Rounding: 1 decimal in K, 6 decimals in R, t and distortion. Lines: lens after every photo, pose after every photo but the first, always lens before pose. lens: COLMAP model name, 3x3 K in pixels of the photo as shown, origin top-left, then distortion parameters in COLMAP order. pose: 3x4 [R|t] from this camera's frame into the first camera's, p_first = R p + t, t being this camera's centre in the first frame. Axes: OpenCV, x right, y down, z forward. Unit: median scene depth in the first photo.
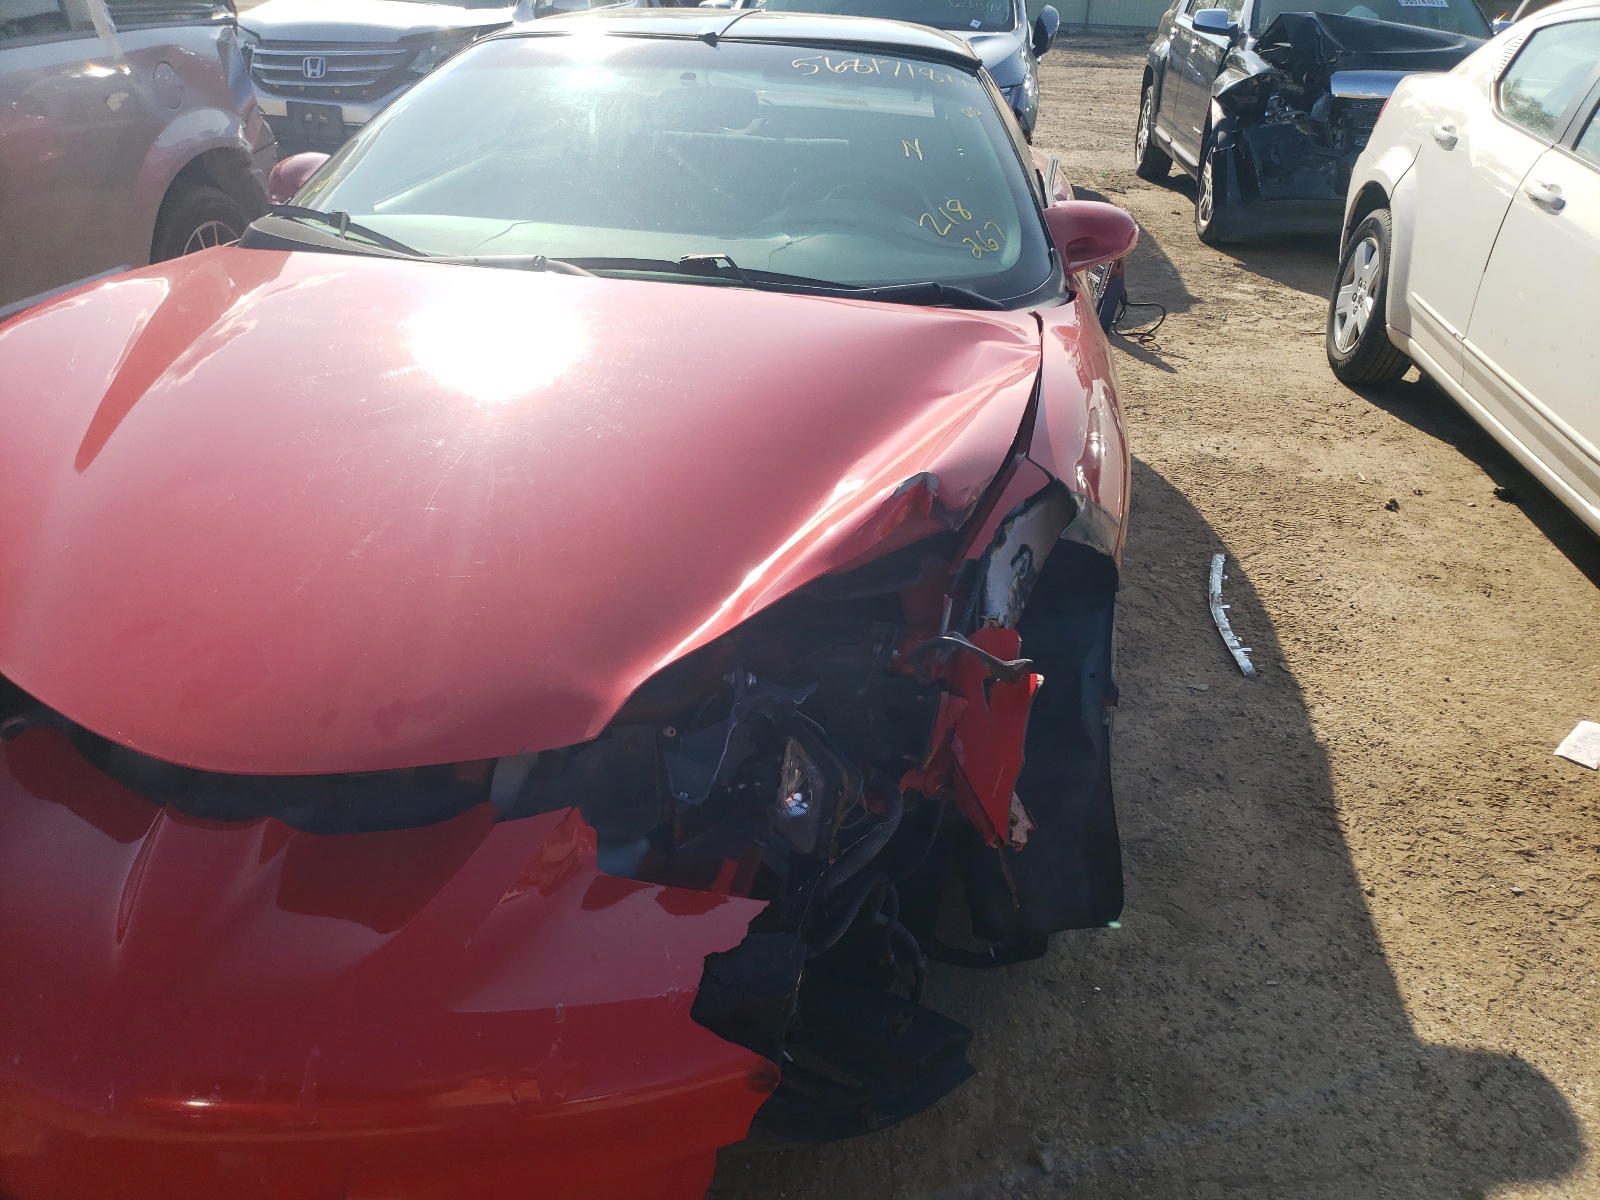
lens RADIAL K [[1221.8, 0, 781.9], [0, 1221.8, 600.2], [0, 0, 1]] dist [-0.001704, 0.003691]
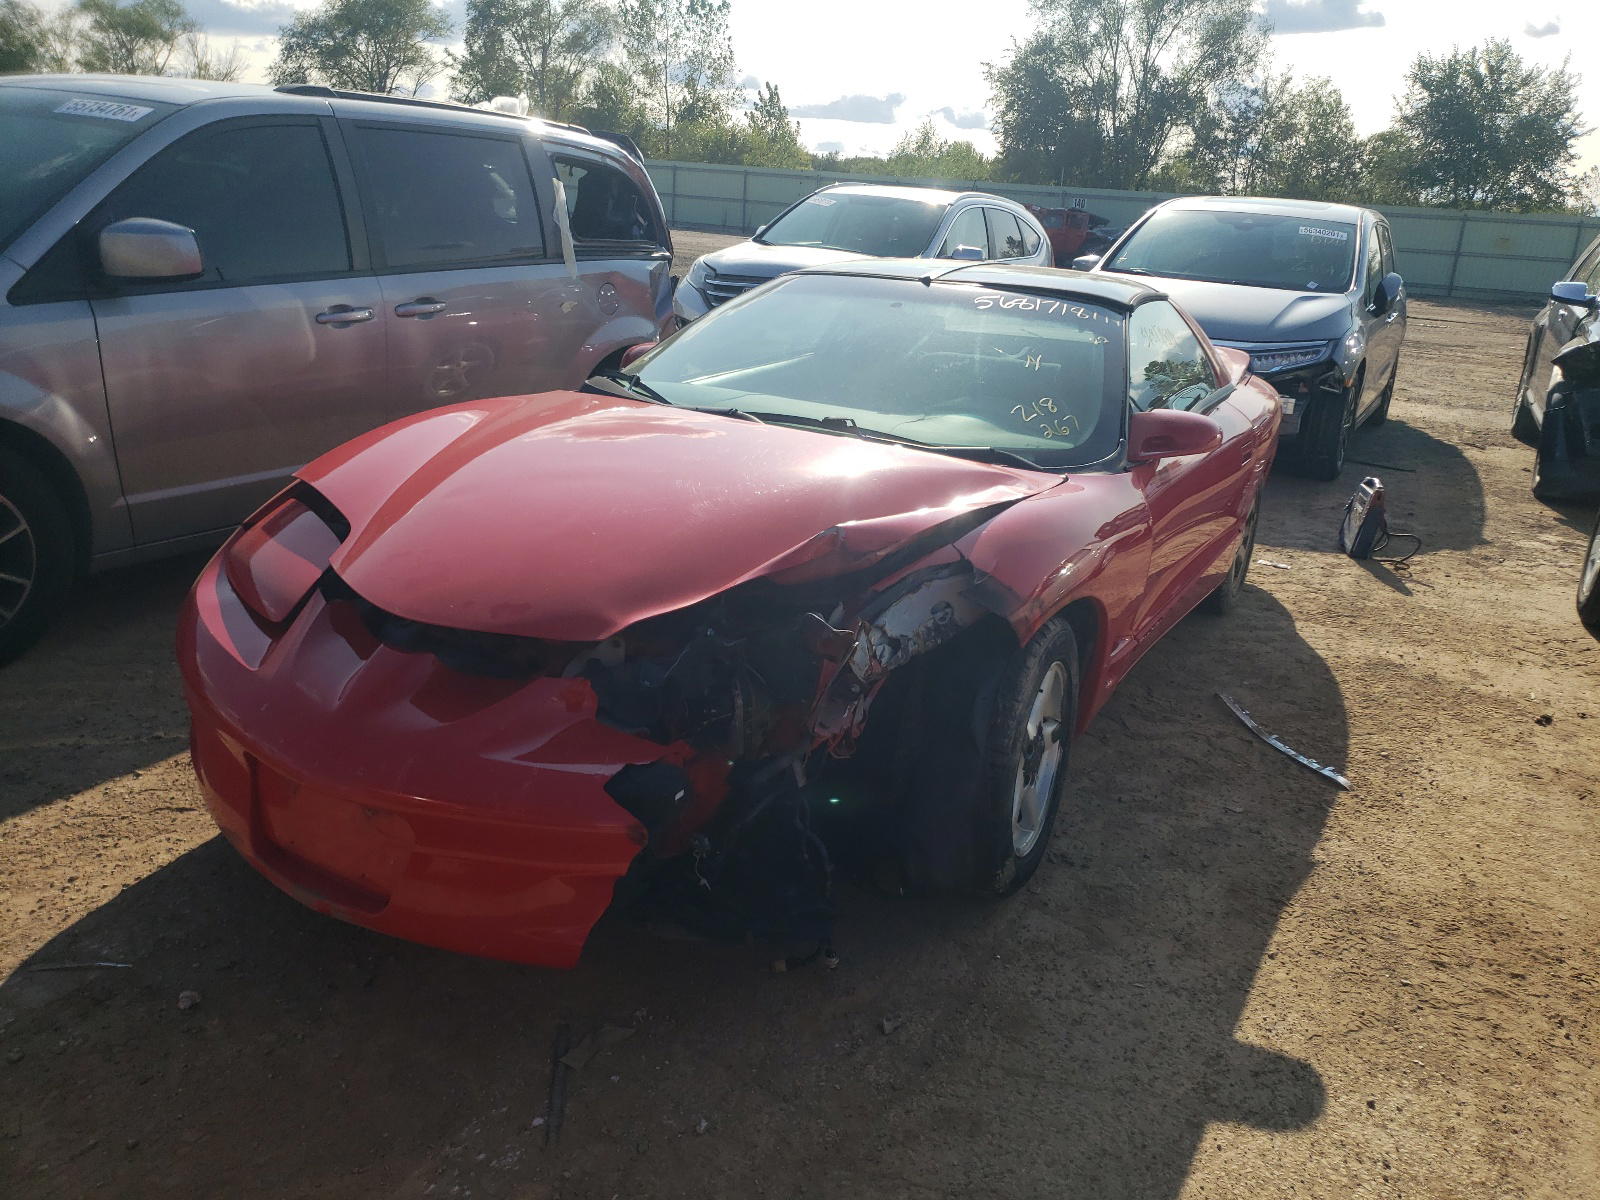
lens RADIAL K [[1182.0, 0, 822.0], [0, 1182.0, 597.7], [0, 0, 1]] dist [0.007544, -0.003042]
pose [[0.946991, 0.121450, -0.297420, 0.234764], [-0.171083, 0.974243, -0.146904, 0.090881], [0.271918, 0.190000, 0.943377, -0.192788]]
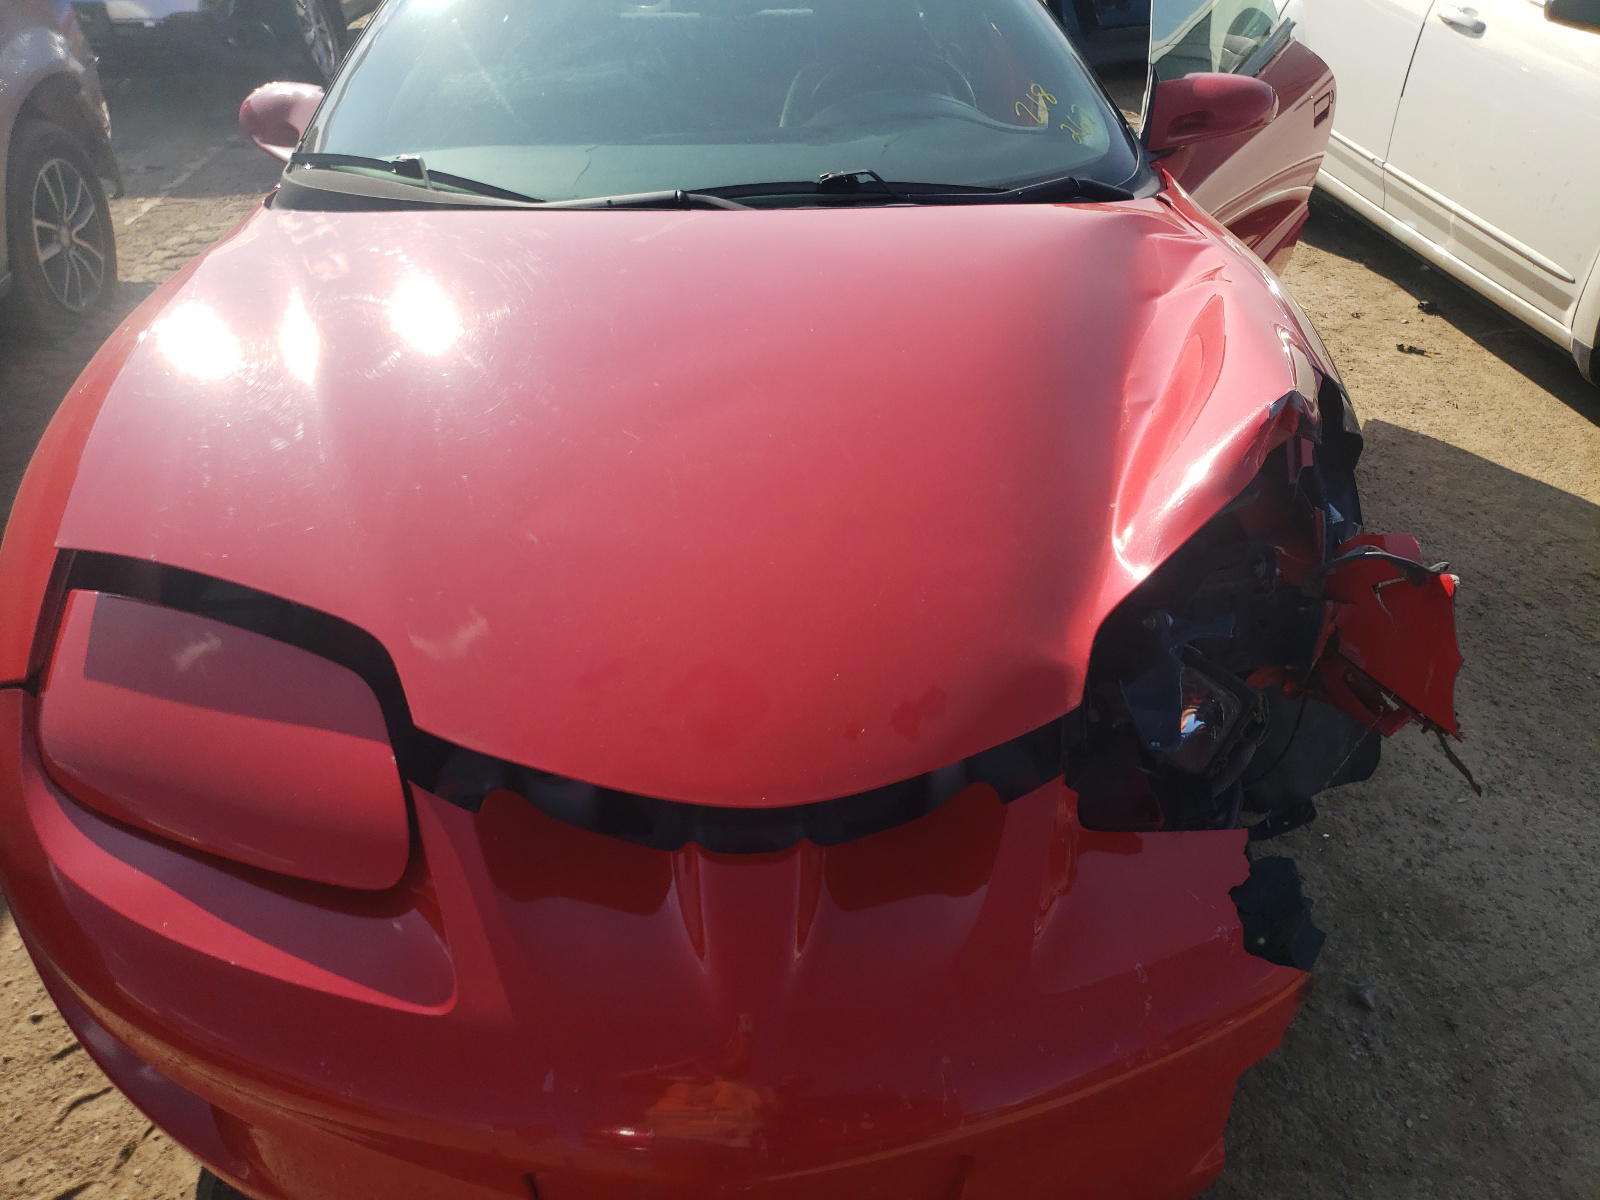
lens RADIAL K [[1228.5, 0, 800.0], [0, 1228.5, 600.0], [0, 0, 1]] dist [-0.006303, -0.000889]
pose [[0.974917, -0.154158, 0.160537, -0.192463], [0.135862, 0.983511, 0.119361, -0.045580], [-0.176290, -0.094556, 0.979786, 0.020693]]
